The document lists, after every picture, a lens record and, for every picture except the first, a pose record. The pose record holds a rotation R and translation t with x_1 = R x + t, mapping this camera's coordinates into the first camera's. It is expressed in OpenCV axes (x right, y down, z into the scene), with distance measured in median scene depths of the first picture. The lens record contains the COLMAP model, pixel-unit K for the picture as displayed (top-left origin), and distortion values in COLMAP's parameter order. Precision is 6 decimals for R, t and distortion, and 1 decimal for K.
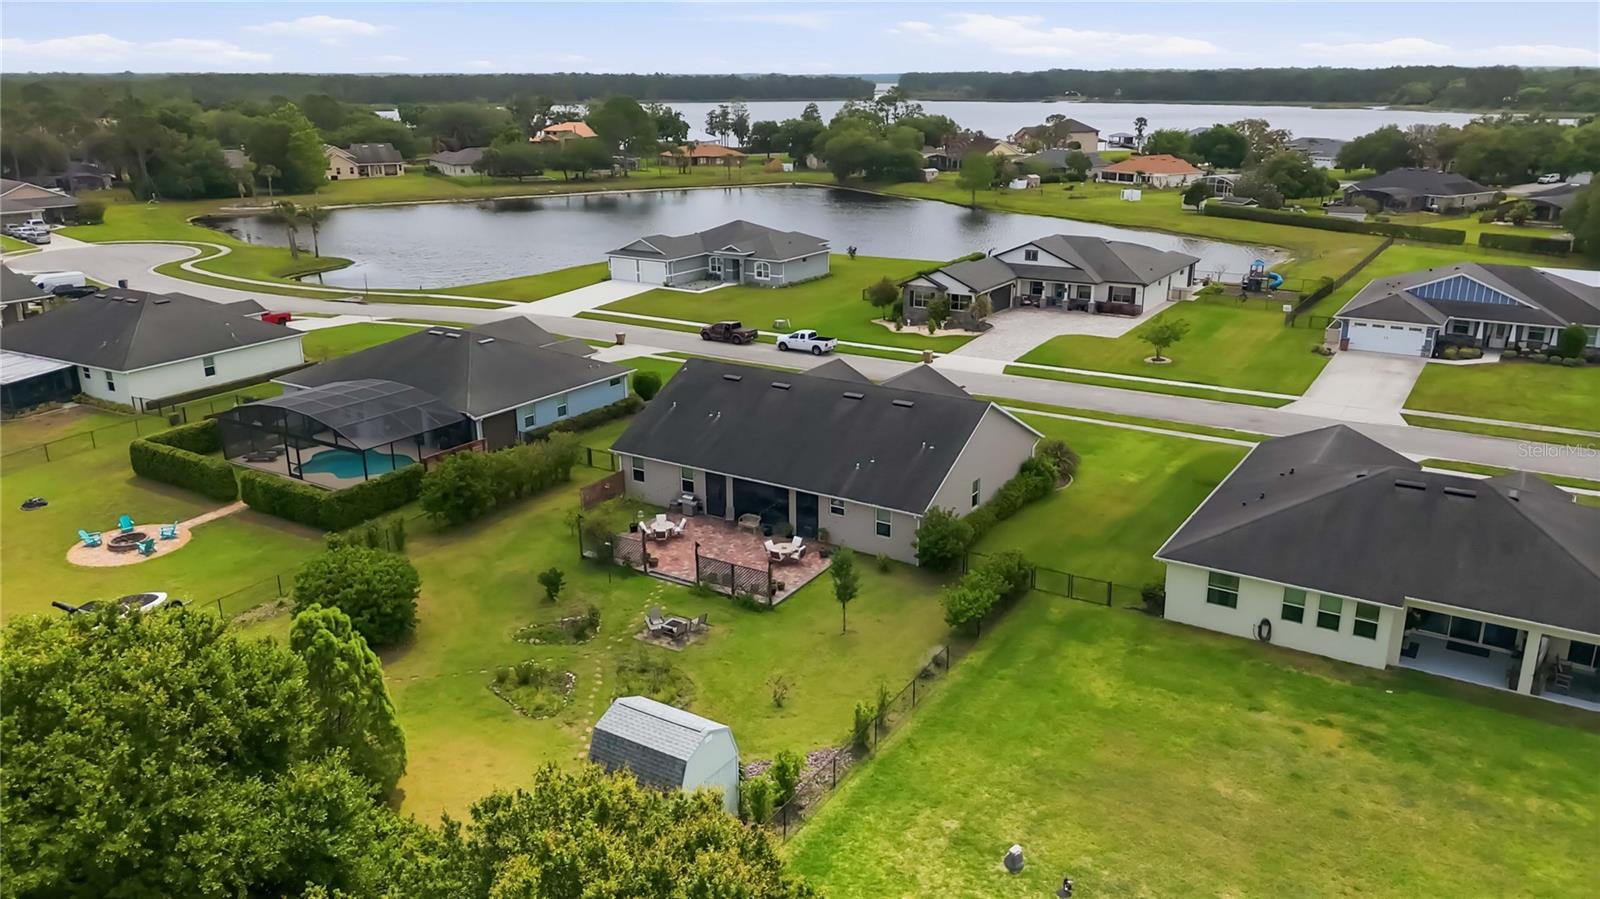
lens RADIAL K [[1169.7, 0, 800.0], [0, 1169.7, 449.5], [0, 0, 1]] dist [0.097020, -0.124283]
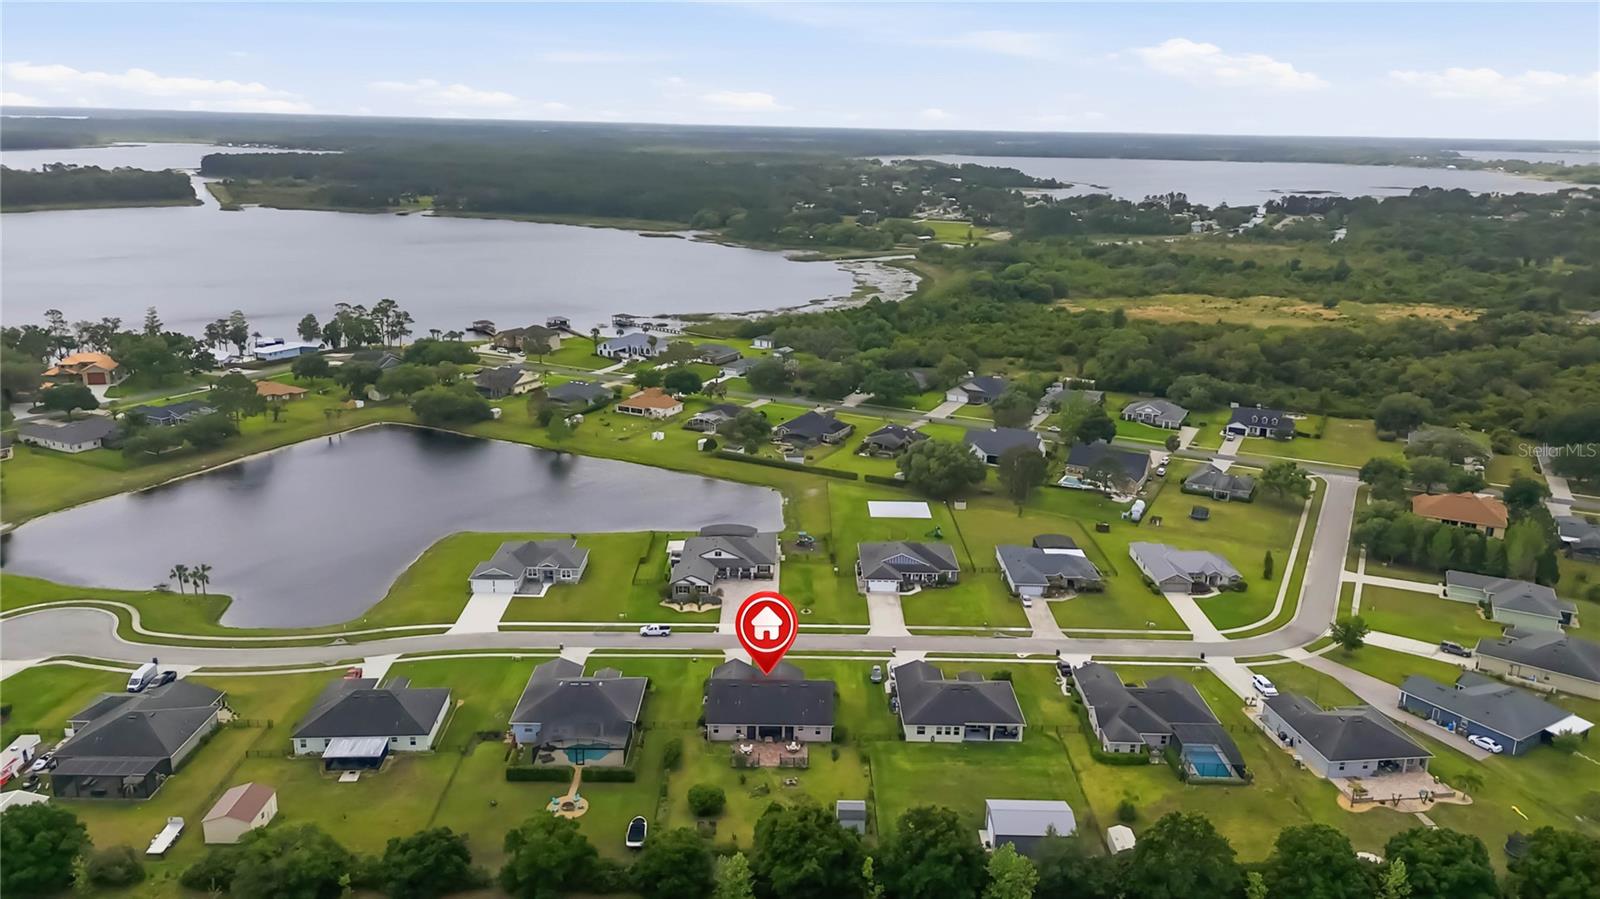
lens RADIAL K [[1169.7, 0, 800.0], [0, 1169.7, 449.5], [0, 0, 1]] dist [0.097020, -0.124283]
pose [[0.839089, -0.124407, 0.529577, -1.342374], [0.141085, 0.989956, 0.009017, -0.624461], [-0.525380, 0.067149, 0.848214, -1.473813]]
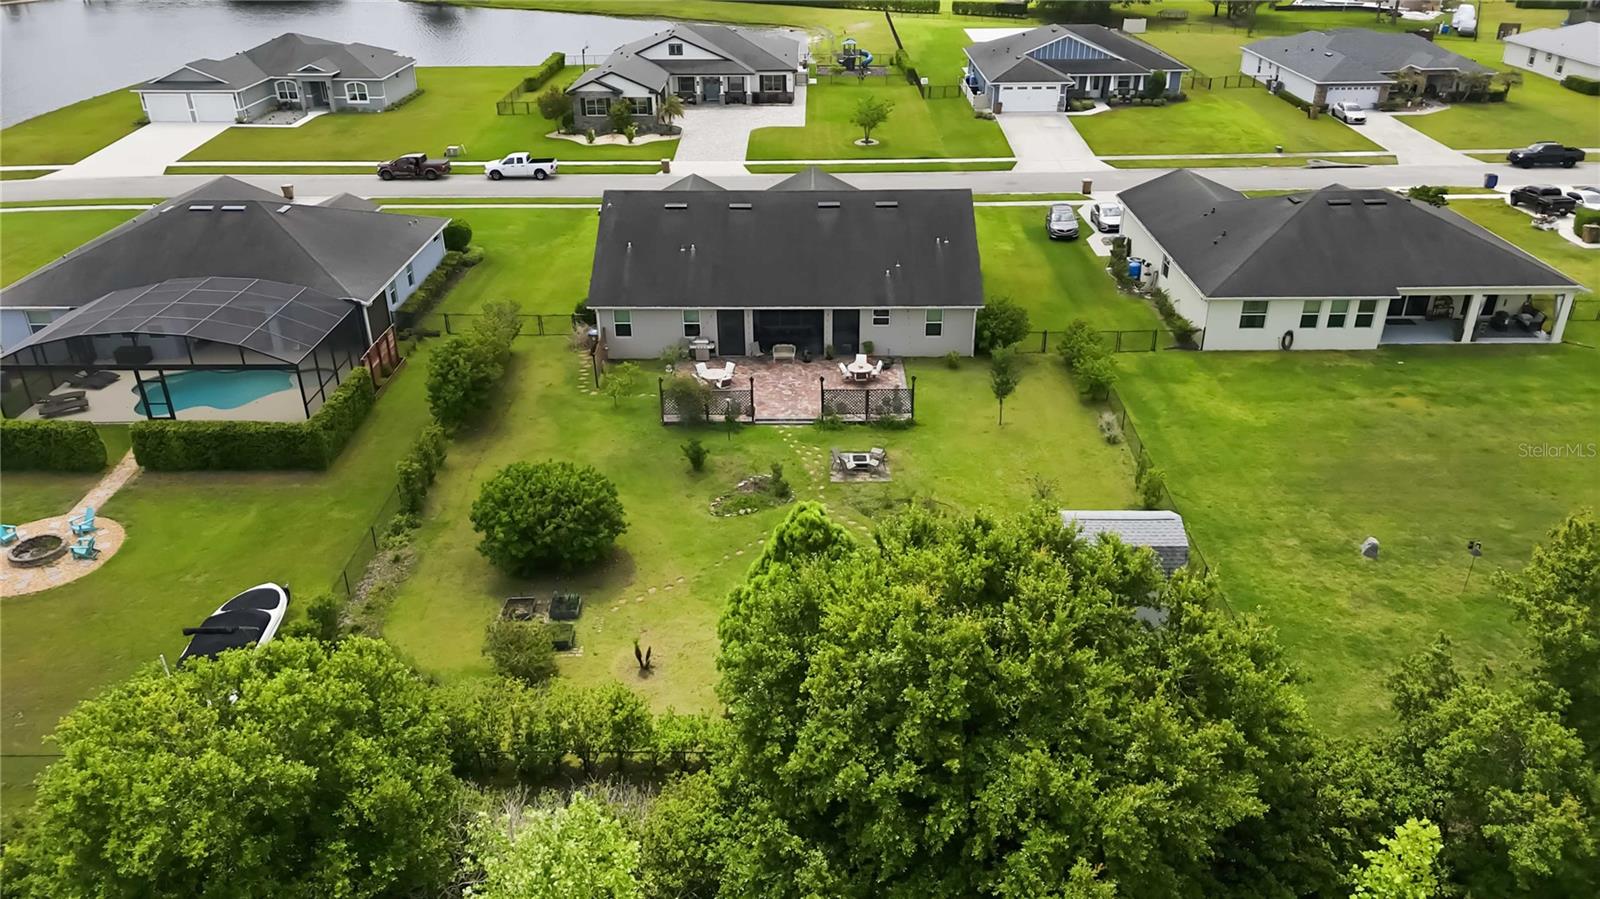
lens RADIAL K [[1169.7, 0, 800.0], [0, 1169.7, 449.5], [0, 0, 1]] dist [0.097020, -0.124283]
pose [[0.846564, -0.242141, 0.474023, -0.470307], [0.162857, 0.965660, 0.202431, -0.049274], [-0.506762, -0.094172, 0.856927, 0.150215]]
